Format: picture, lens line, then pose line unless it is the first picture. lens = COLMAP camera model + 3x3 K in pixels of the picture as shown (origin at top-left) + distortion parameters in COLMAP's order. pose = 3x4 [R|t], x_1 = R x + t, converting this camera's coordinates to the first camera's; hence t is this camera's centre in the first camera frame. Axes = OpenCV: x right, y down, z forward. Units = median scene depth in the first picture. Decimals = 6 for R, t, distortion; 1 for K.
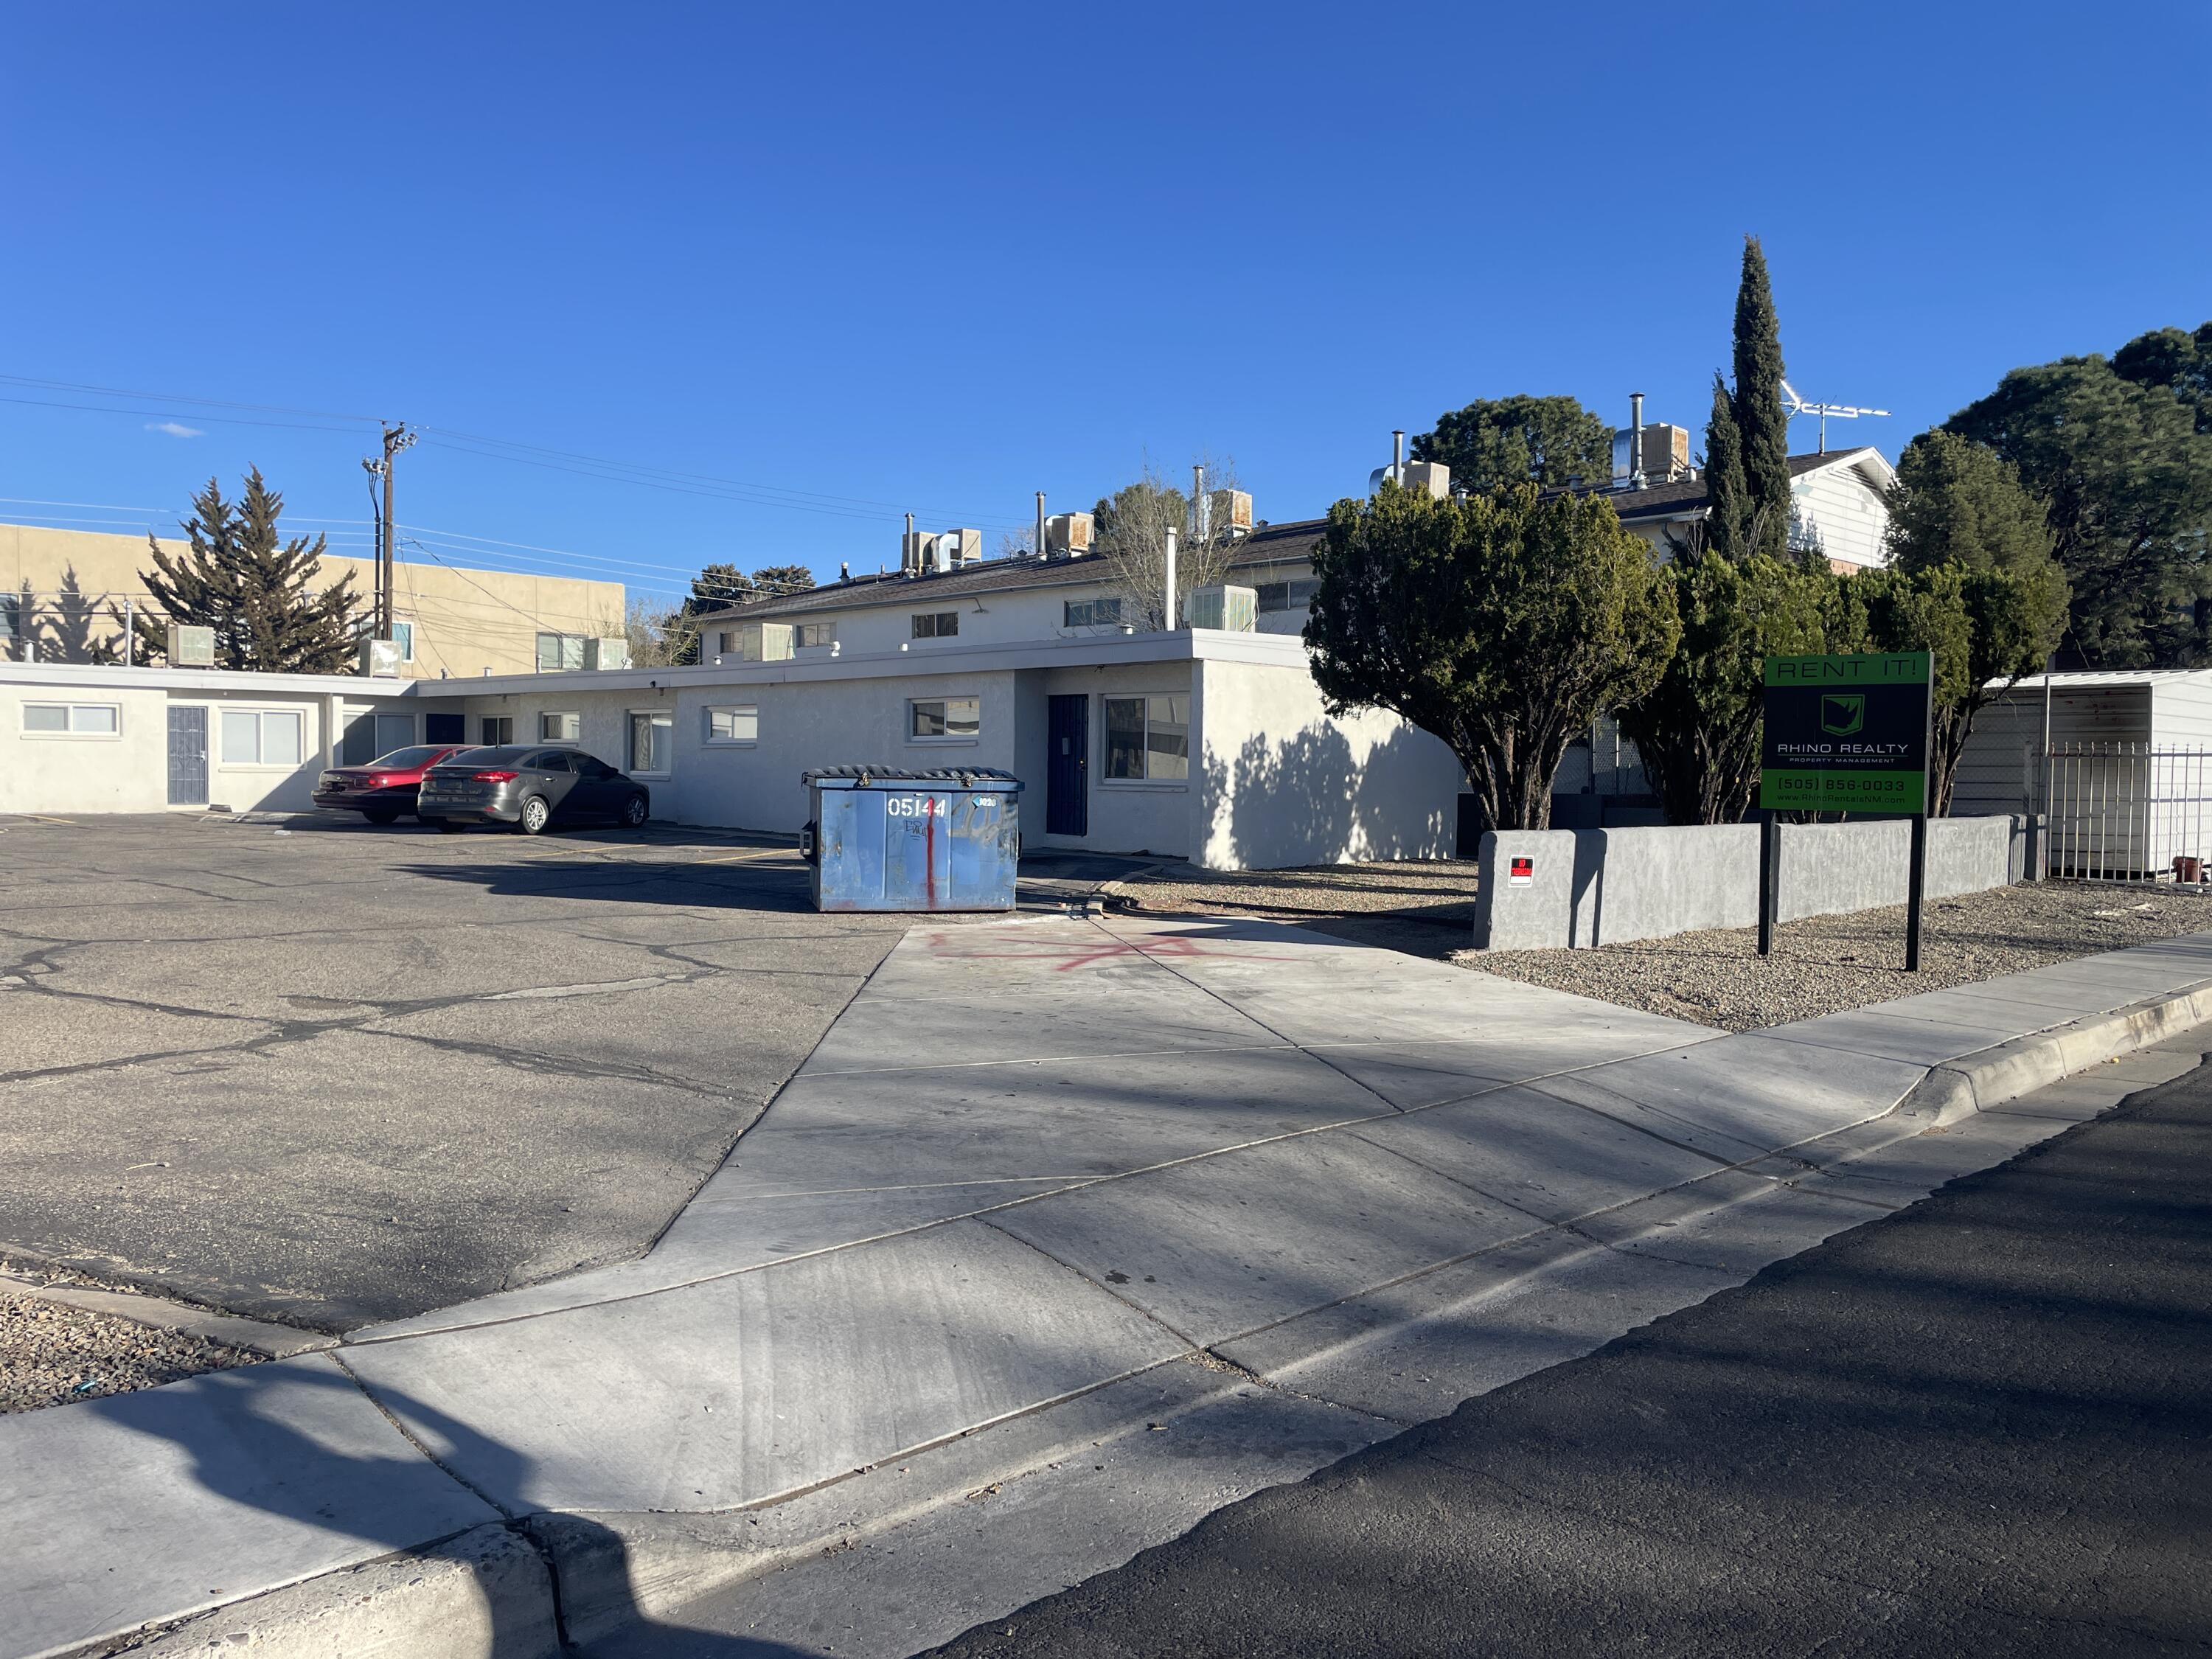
lens RADIAL K [[1691.6, 0, 1104.4], [0, 1691.6, 780.6], [0, 0, 1]] dist [0.118475, -0.135448]
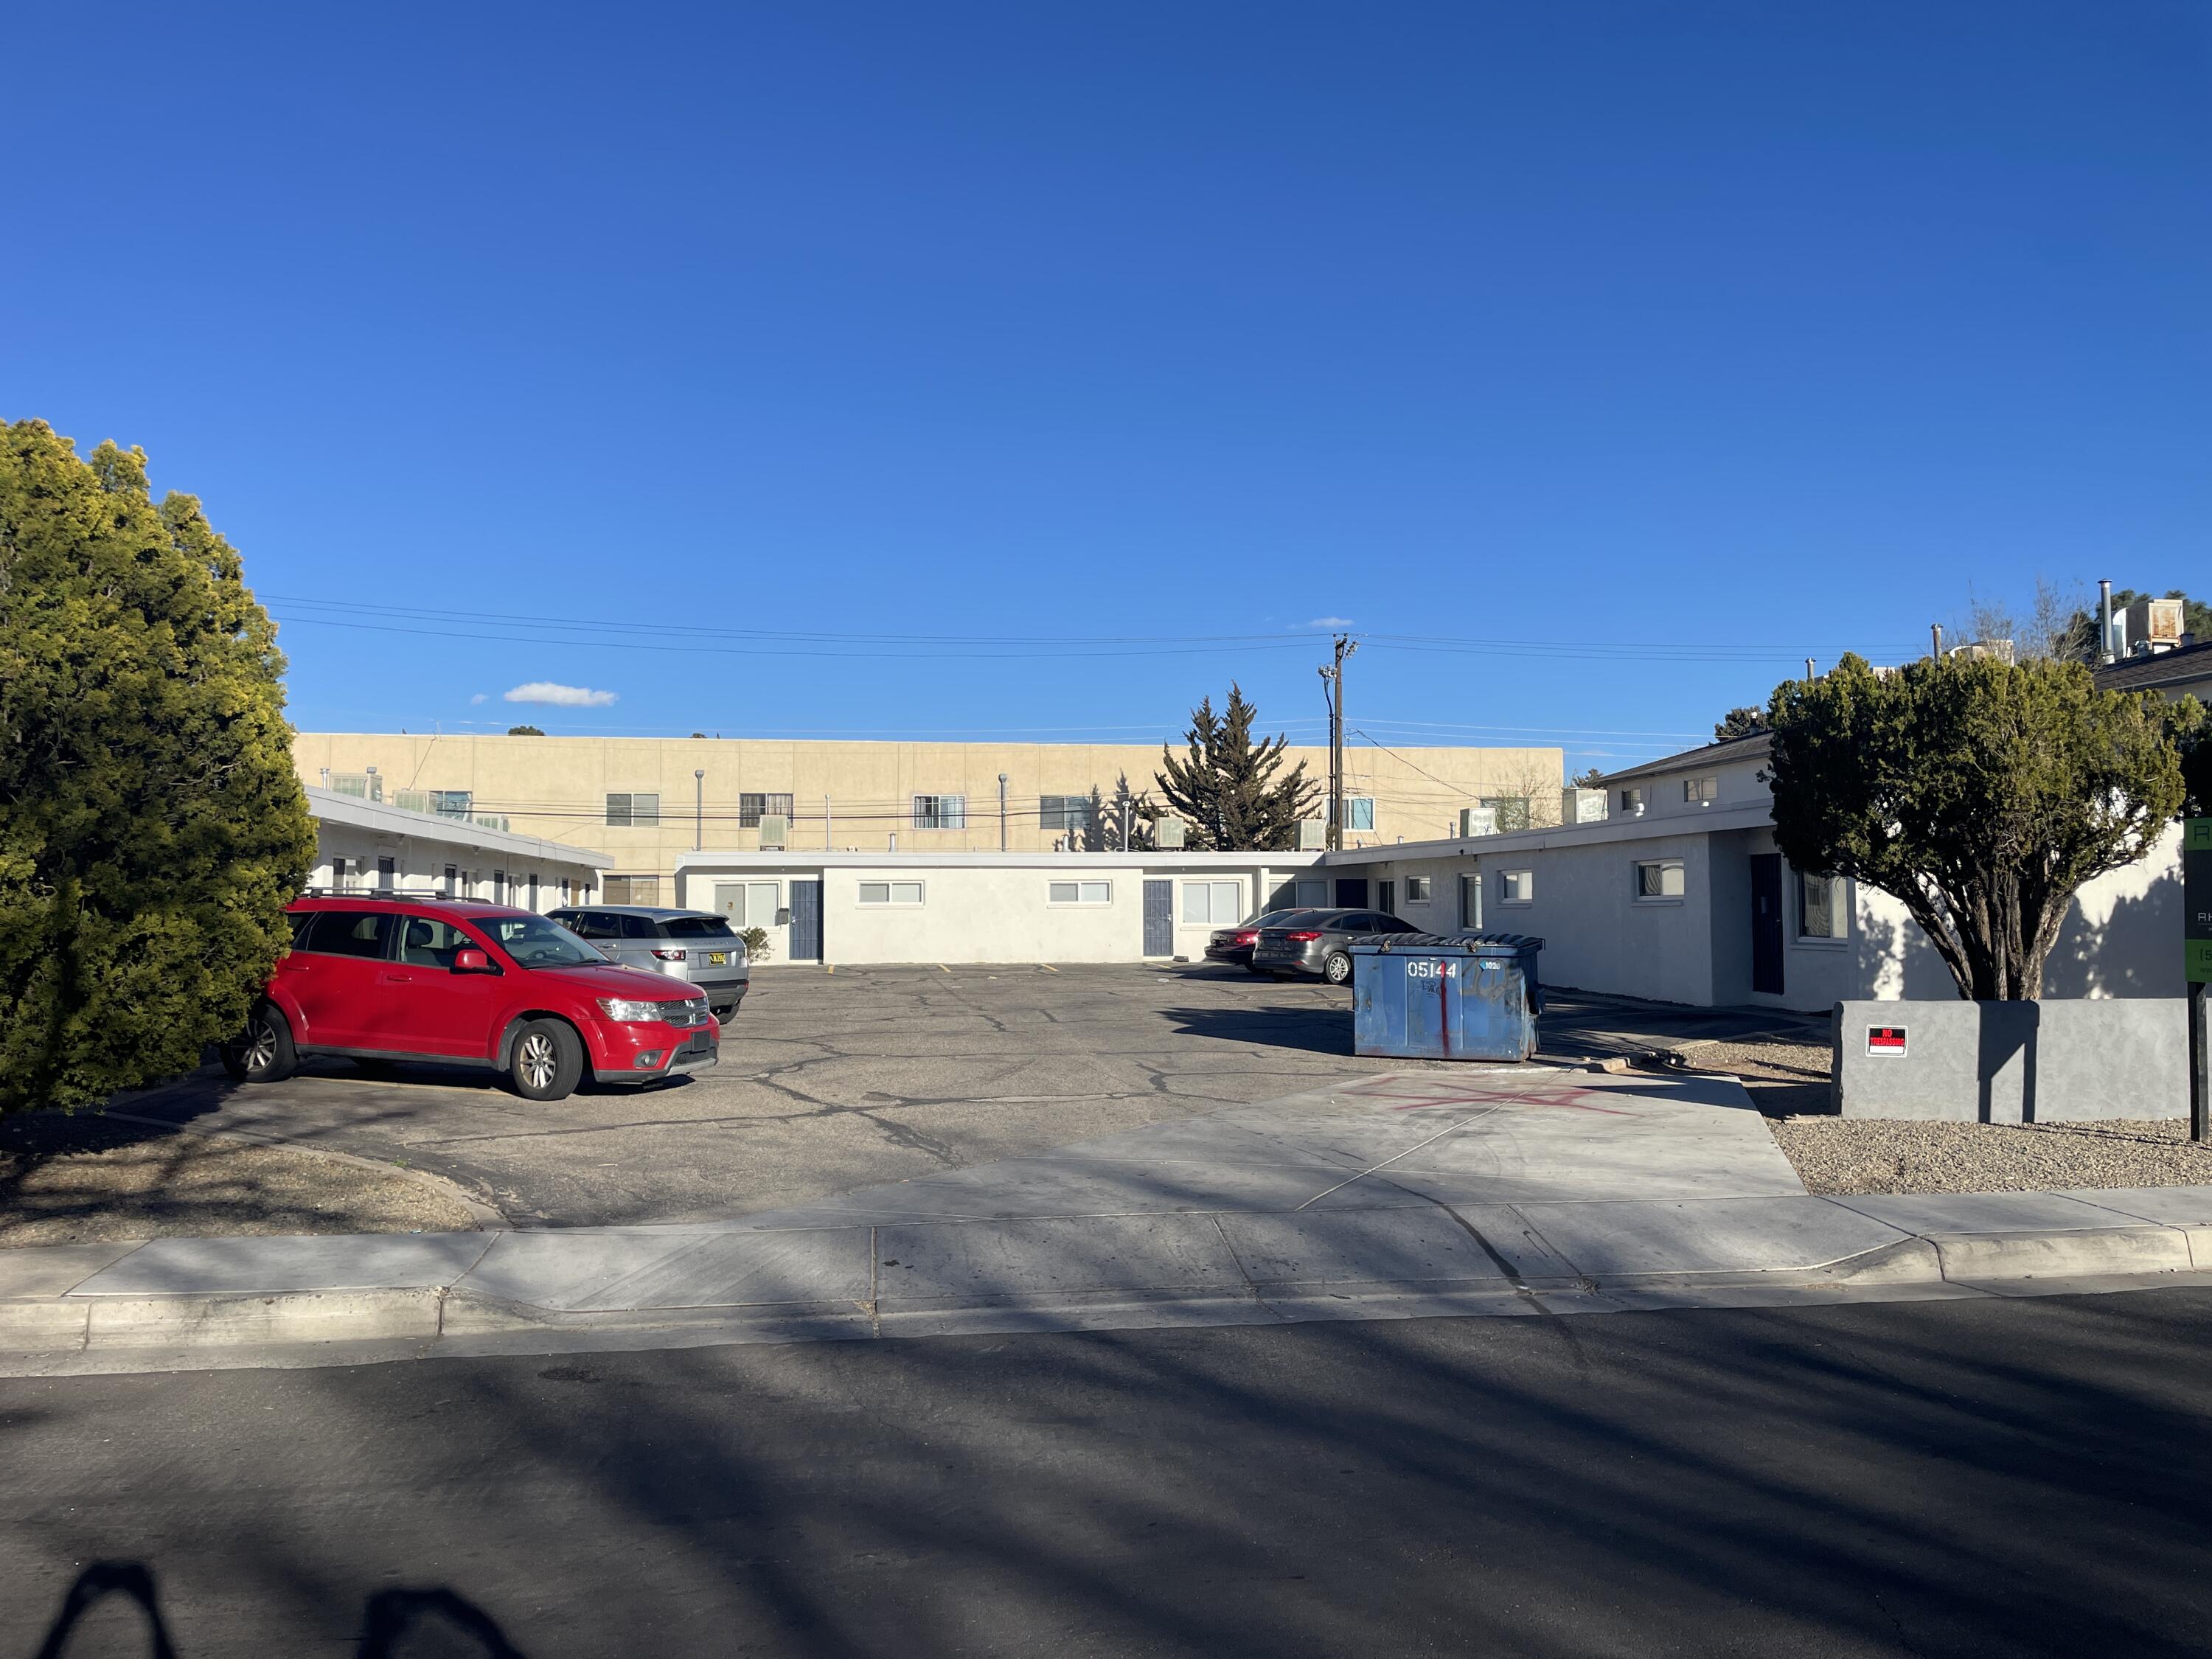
lens RADIAL K [[1691.6, 0, 1104.4], [0, 1691.6, 780.6], [0, 0, 1]] dist [0.118475, -0.135448]
pose [[0.802061, -0.061202, -0.594099, 0.200086], [0.011437, 0.996127, -0.087178, -0.007052], [0.597133, 0.063127, 0.799654, -0.046611]]
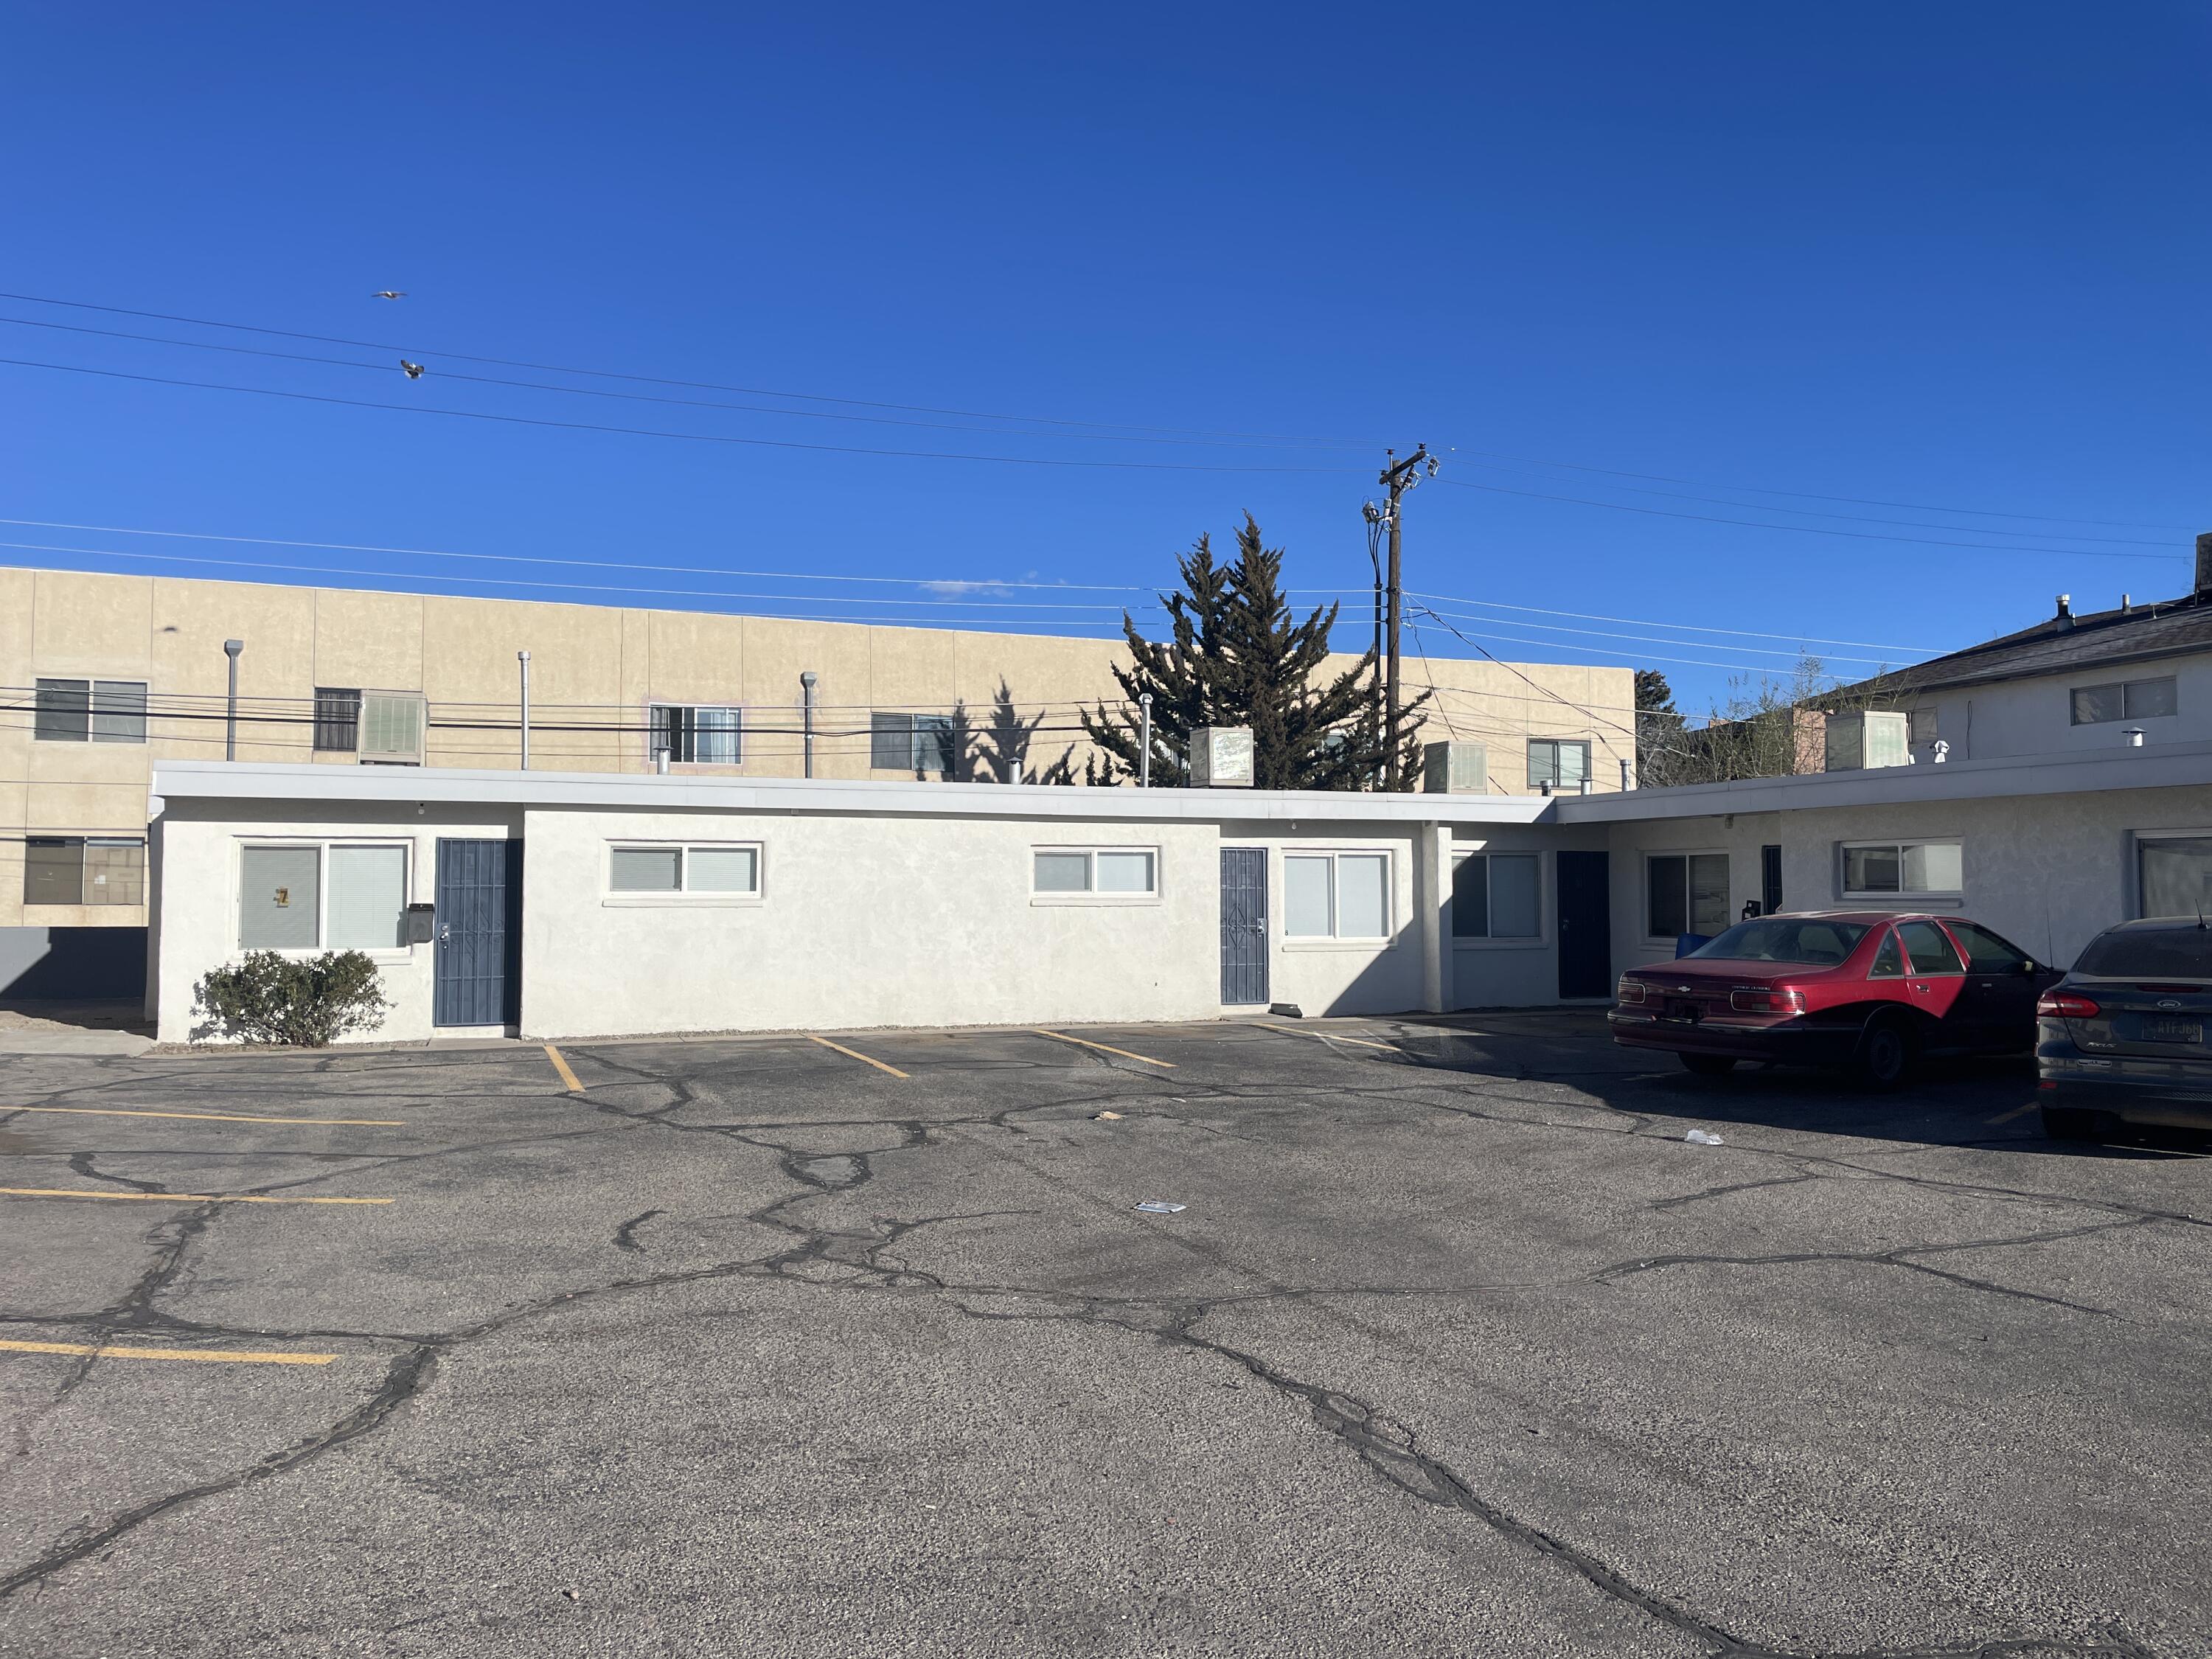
lens RADIAL K [[1712.9, 0, 1105.7], [0, 1712.9, 774.2], [0, 0, 1]] dist [0.116293, -0.167018]
pose [[0.910828, -0.043316, -0.410506, -0.320813], [0.009540, 0.996422, -0.083972, -0.017970], [0.412675, 0.072567, 0.907983, 0.413744]]
